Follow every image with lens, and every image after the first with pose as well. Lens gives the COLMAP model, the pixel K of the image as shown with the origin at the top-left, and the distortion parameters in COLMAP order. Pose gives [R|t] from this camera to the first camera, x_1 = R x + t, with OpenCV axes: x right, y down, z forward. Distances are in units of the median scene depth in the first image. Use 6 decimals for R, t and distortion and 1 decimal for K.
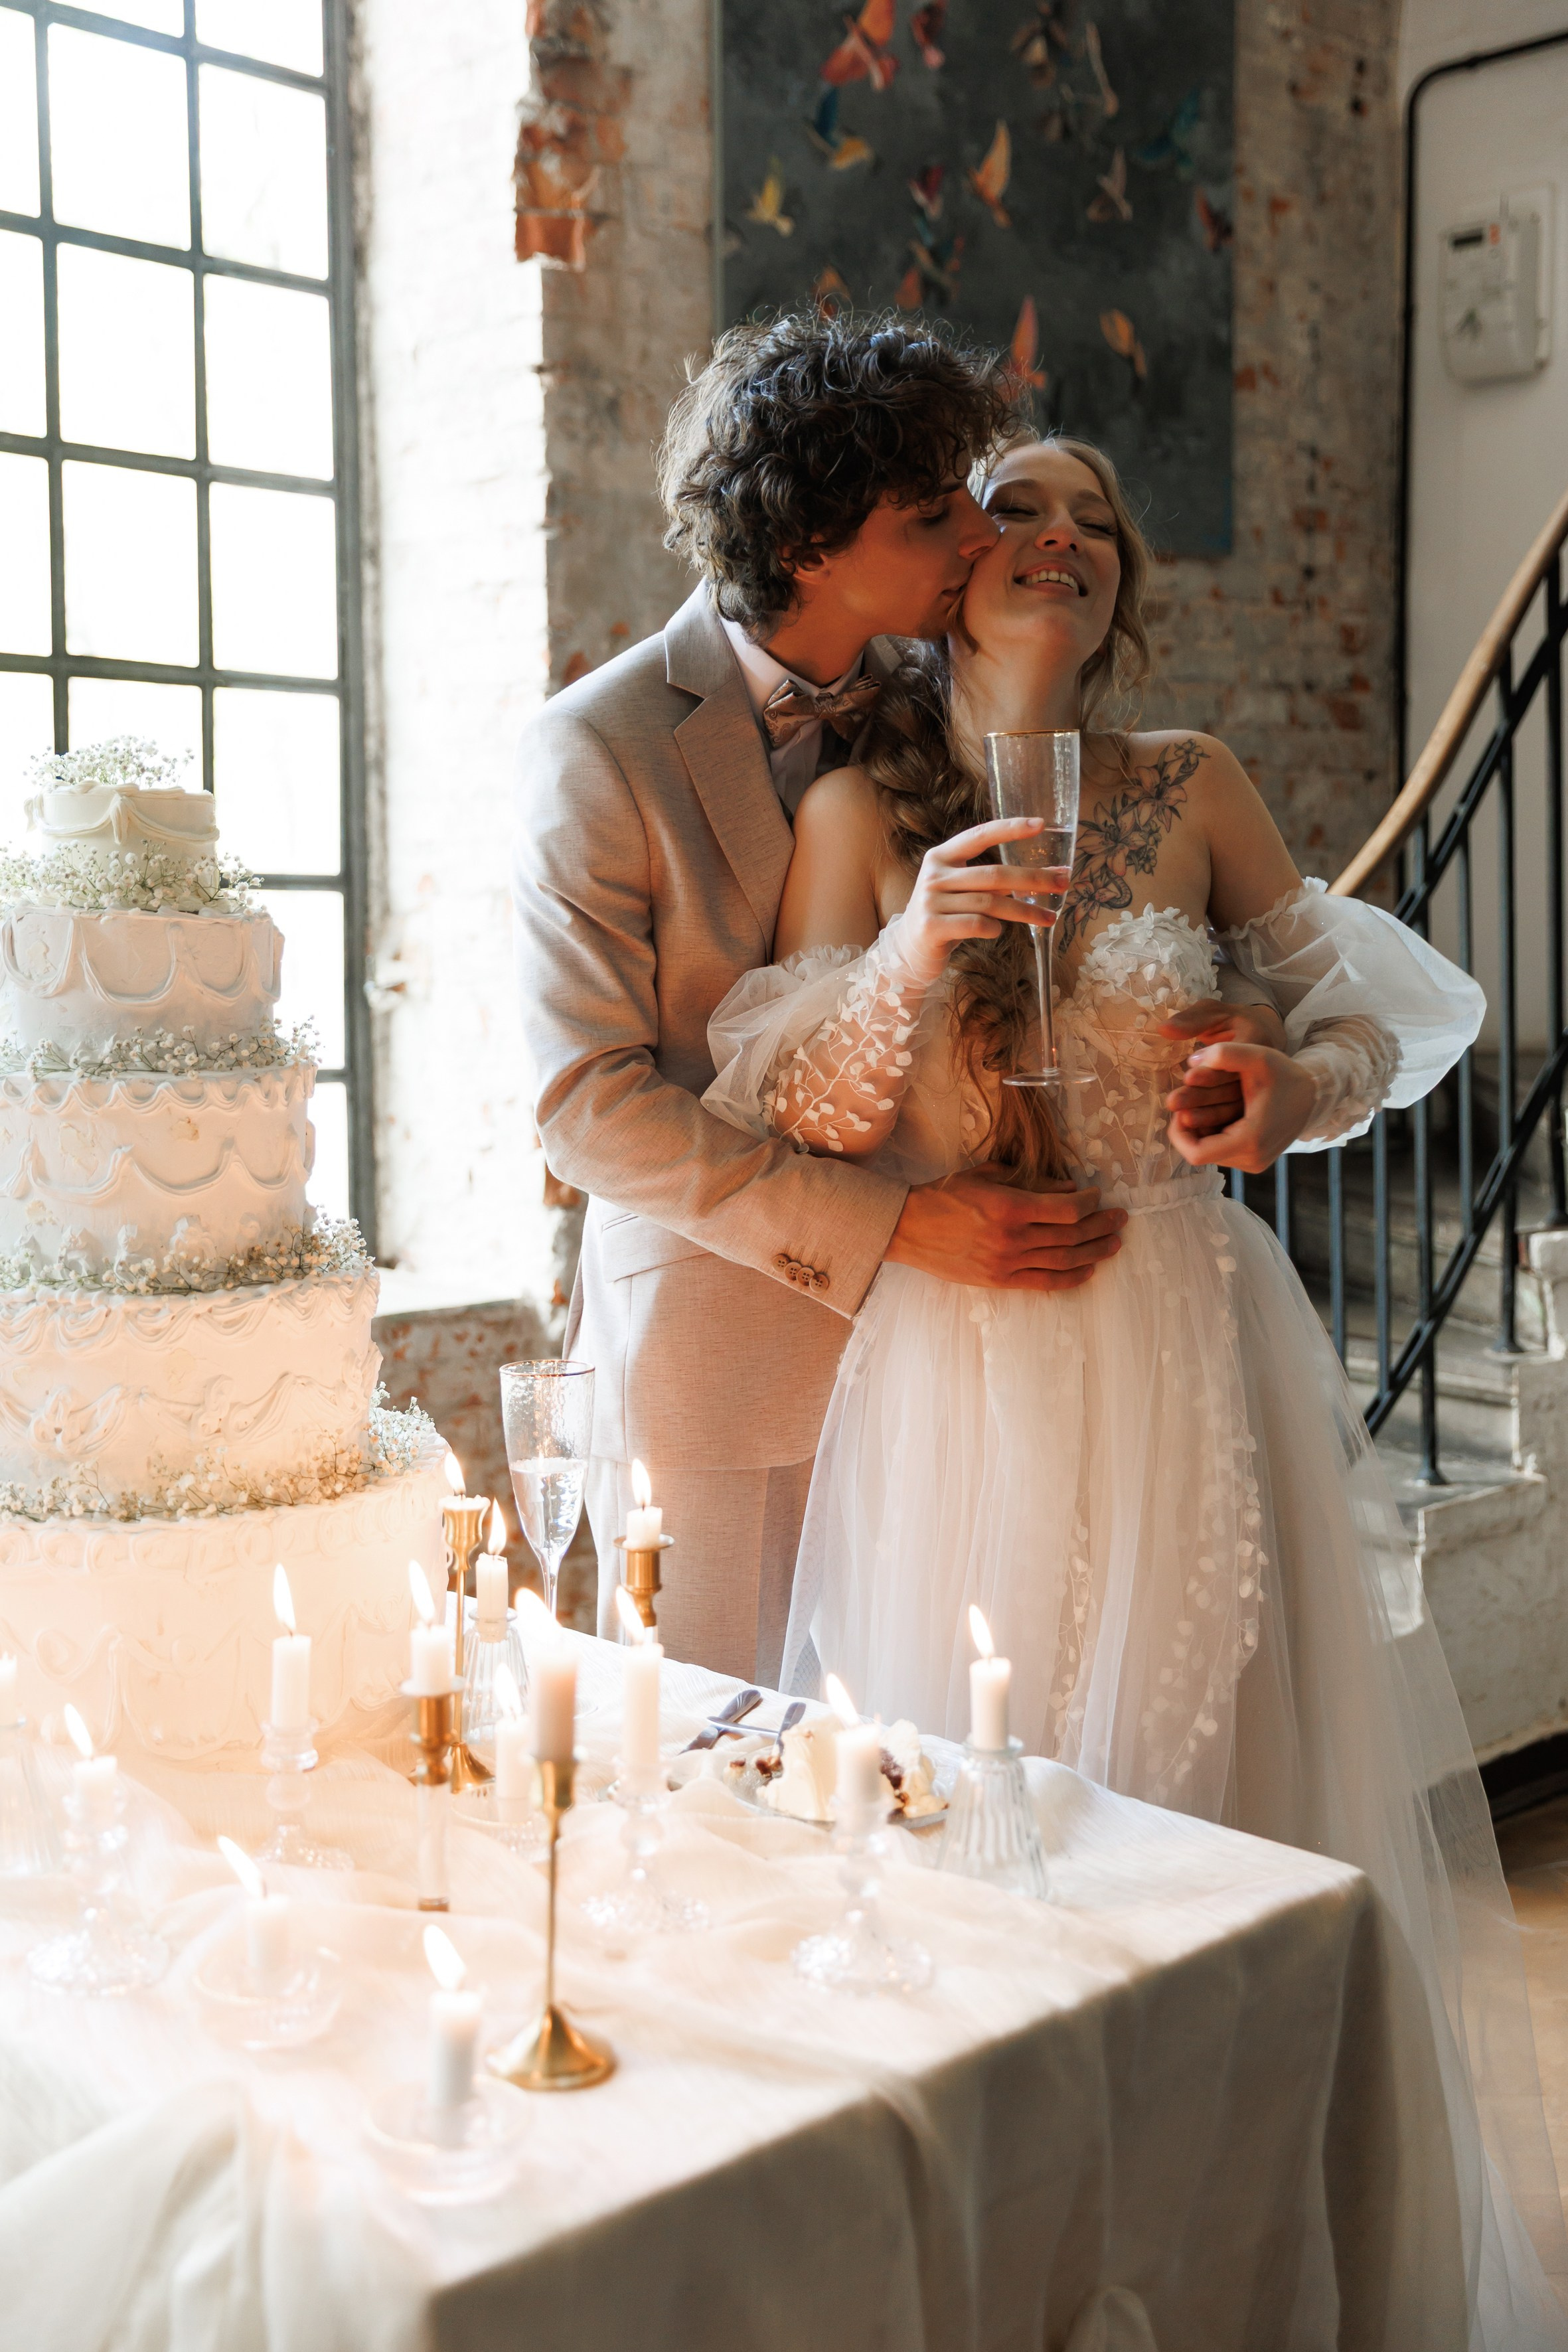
lens RADIAL K [[2756.3, 0, 758.5], [0, 2756.3, 1169.1], [0, 0, 1]] dist [-0.004797, 0.010113]
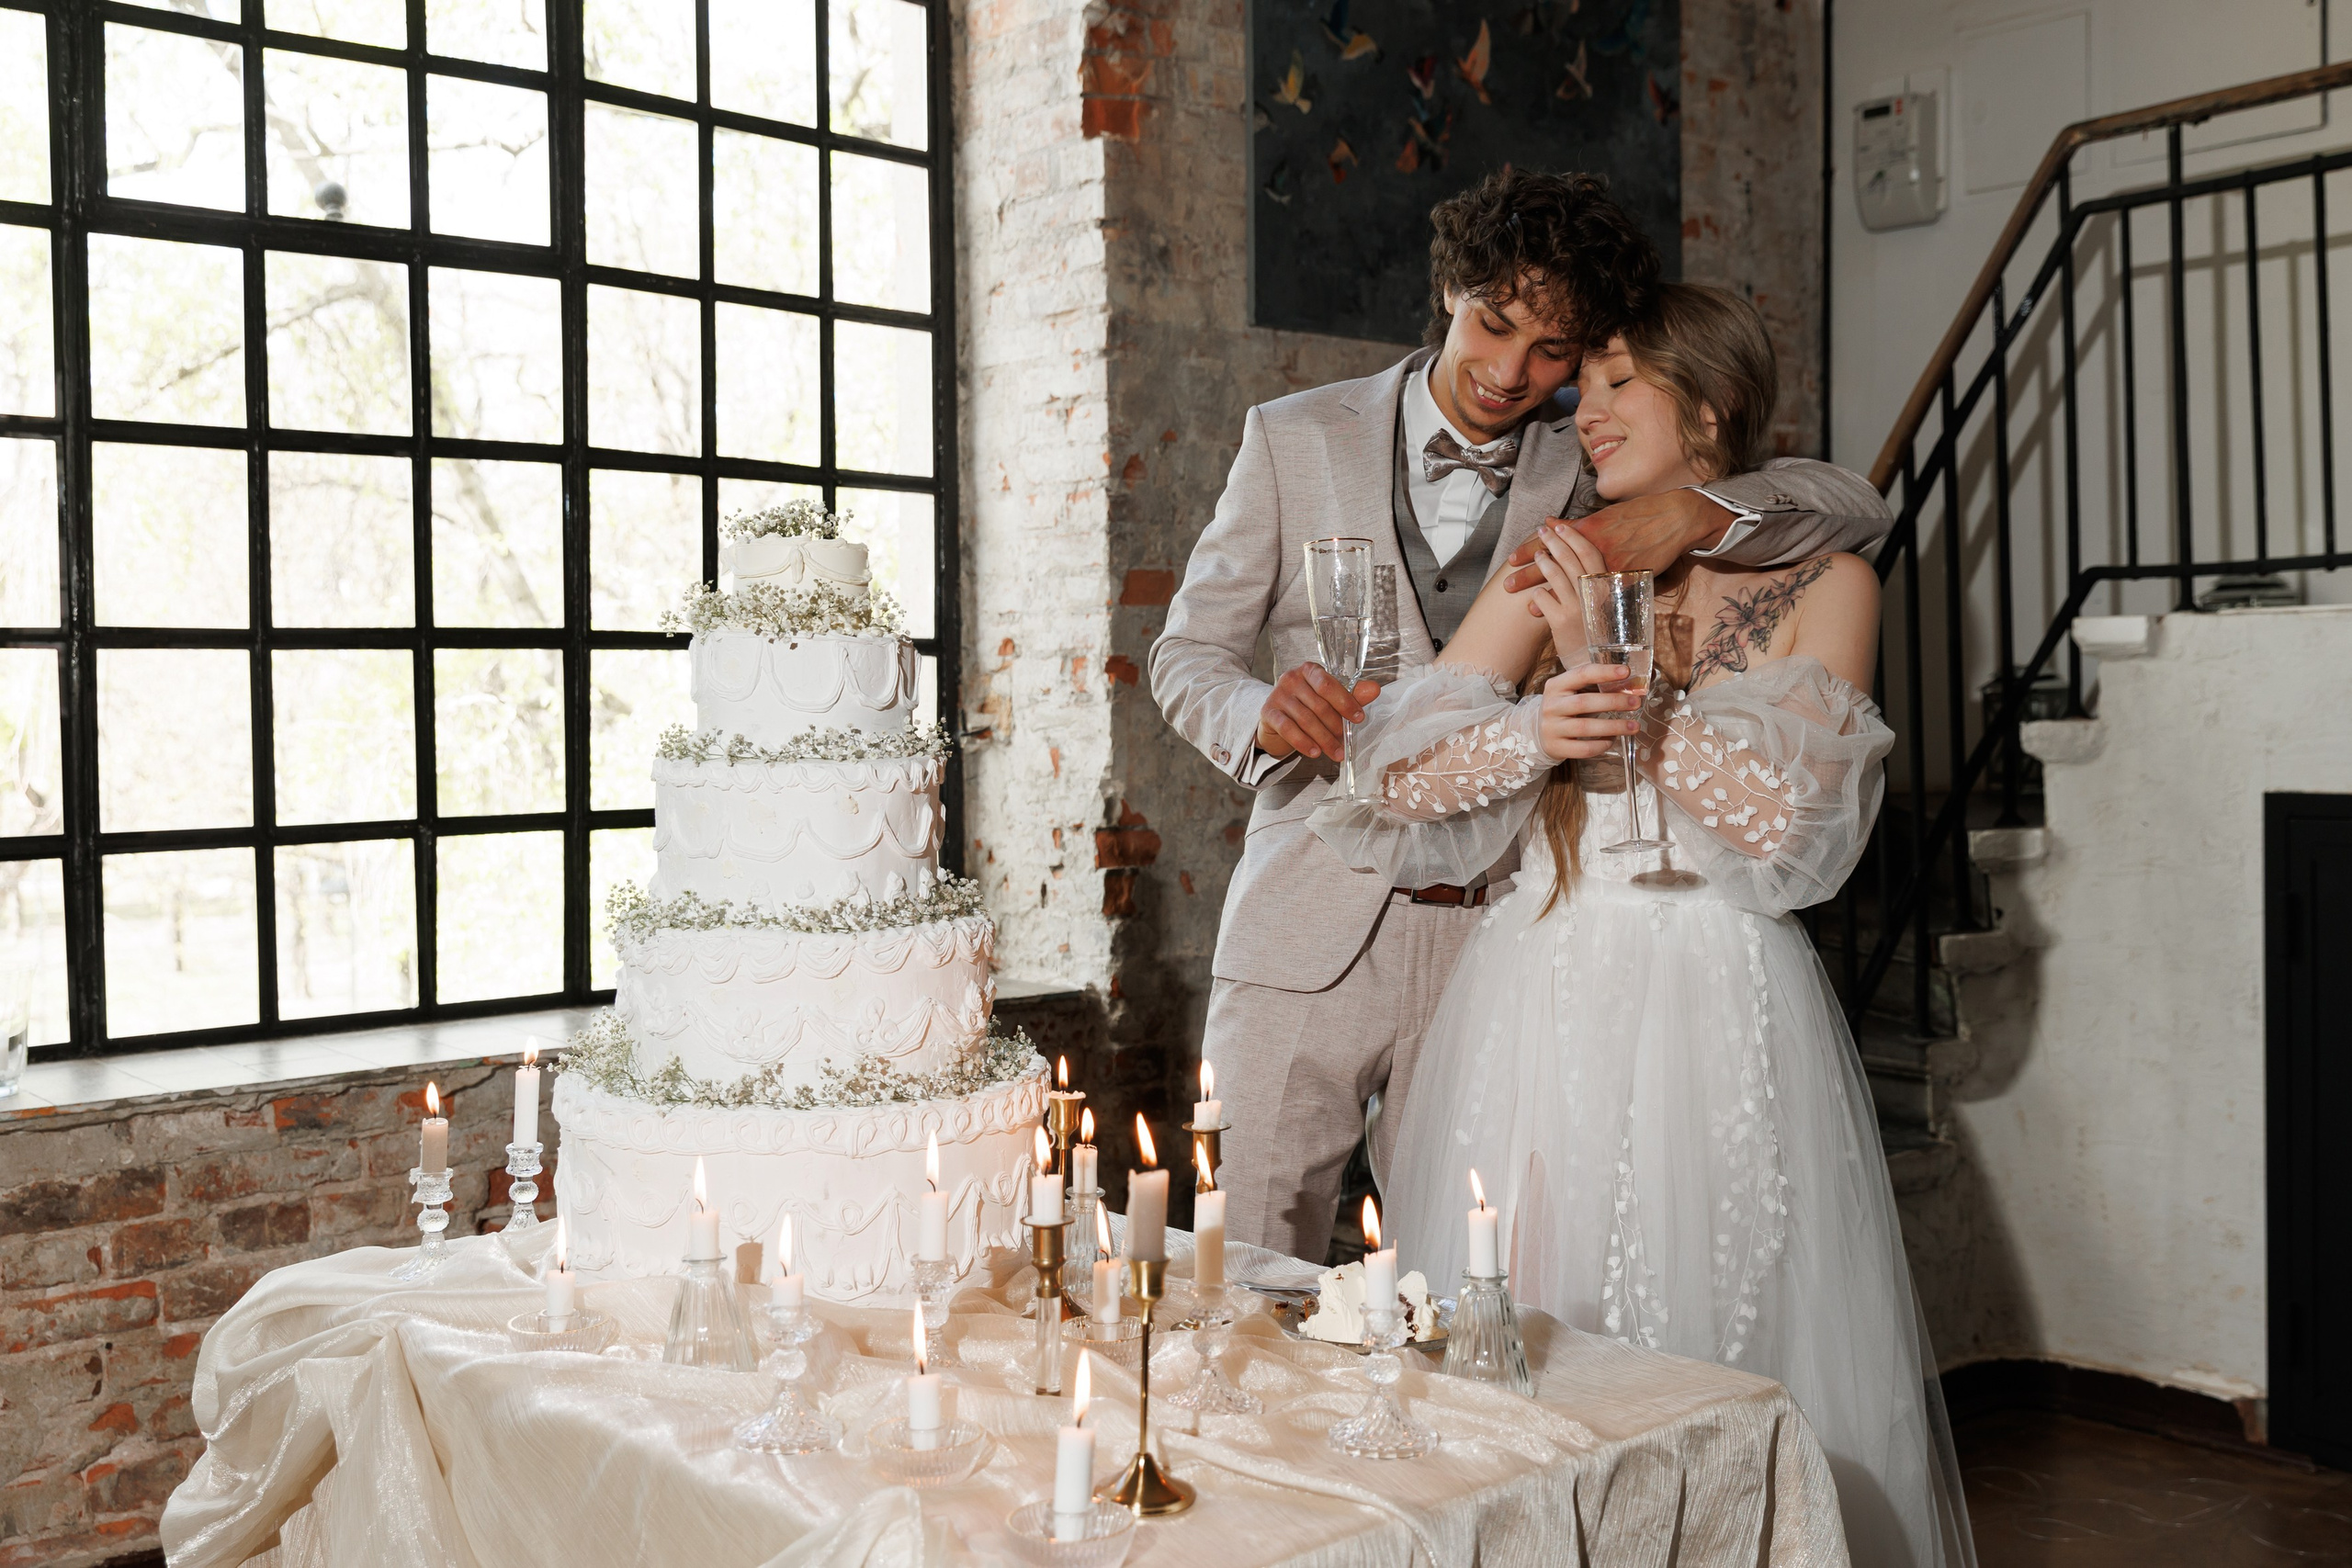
lens RADIAL K [[2437.3, 0, 1210.0], [0, 2437.3, 774.8], [0, 0, 1]] dist [0.016228, -0.013506]
pose [[0.999641, -0.002524, -0.026687, -0.004250], [0.000833, 0.998003, -0.063161, 0.018989], [0.026793, 0.063116, 0.997646, -0.053262]]
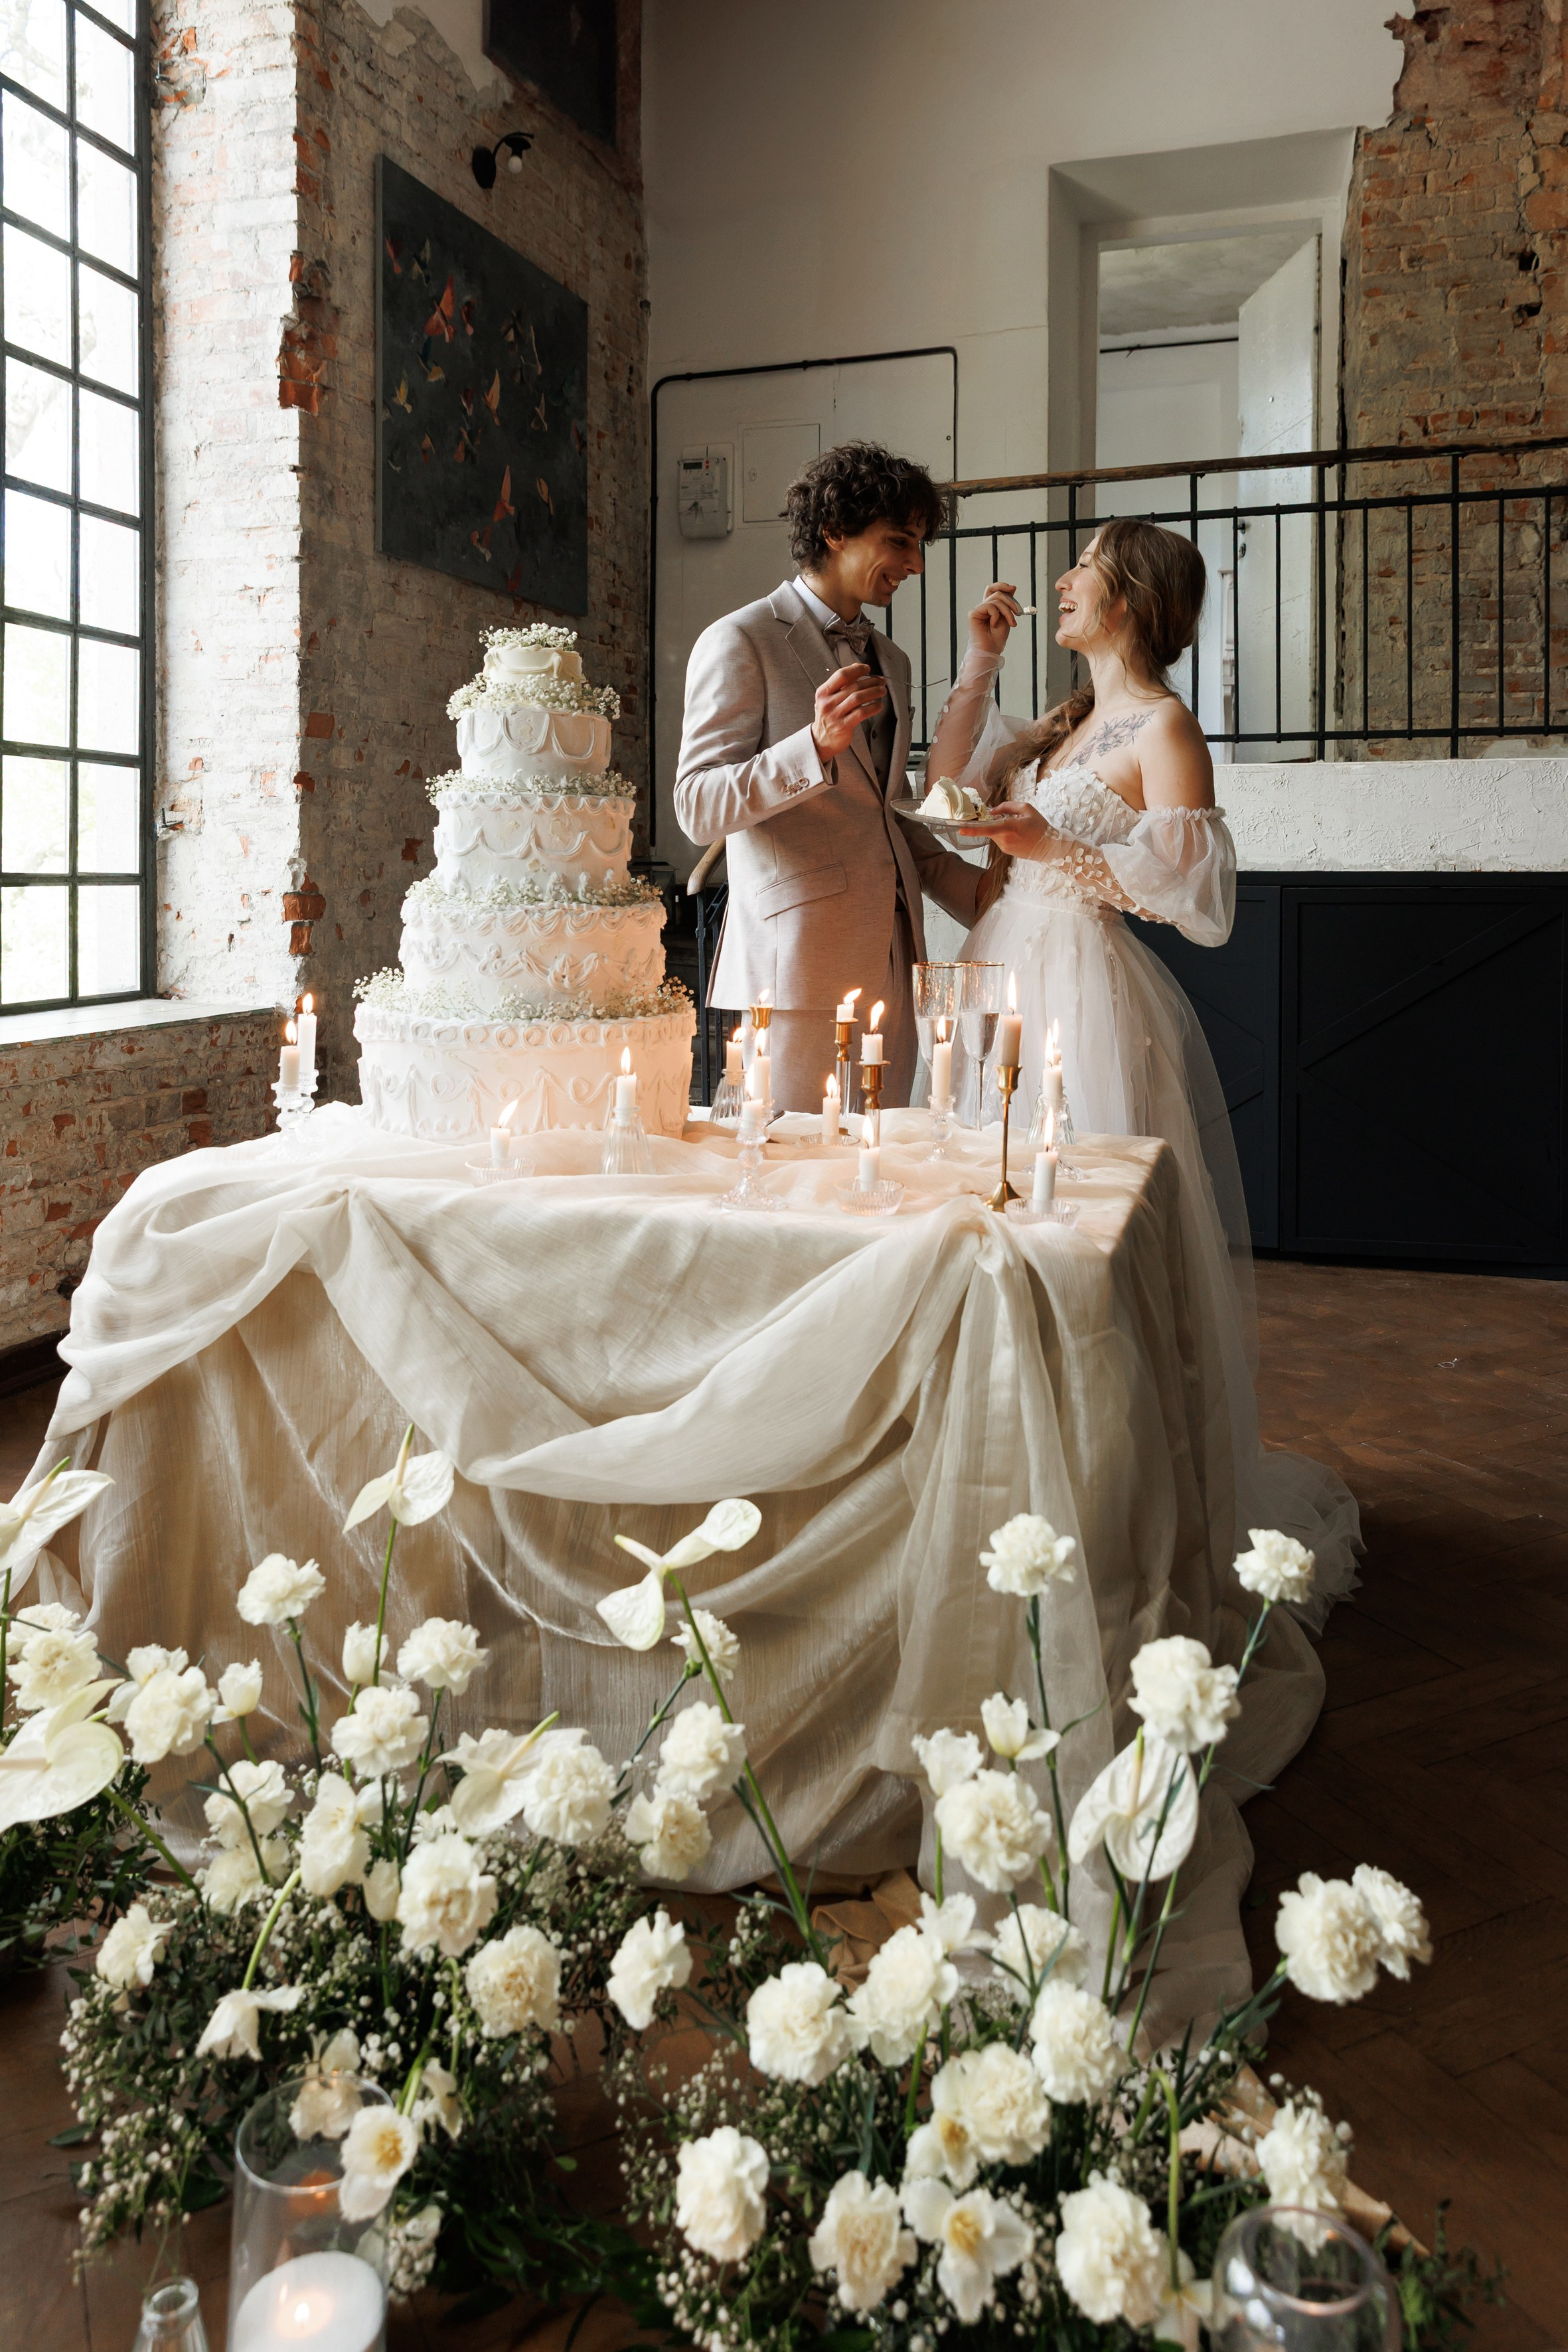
lens RADIAL K [[1651.5, 0, 785.4], [0, 1651.5, 904.0], [0, 0, 1]] dist [-0.024933, -0.000689]
pose [[0.877870, 0.005044, 0.478872, -0.284558], [0.027398, 0.997778, -0.060735, 0.050532], [-0.478115, 0.066438, 0.875781, -0.031815]]
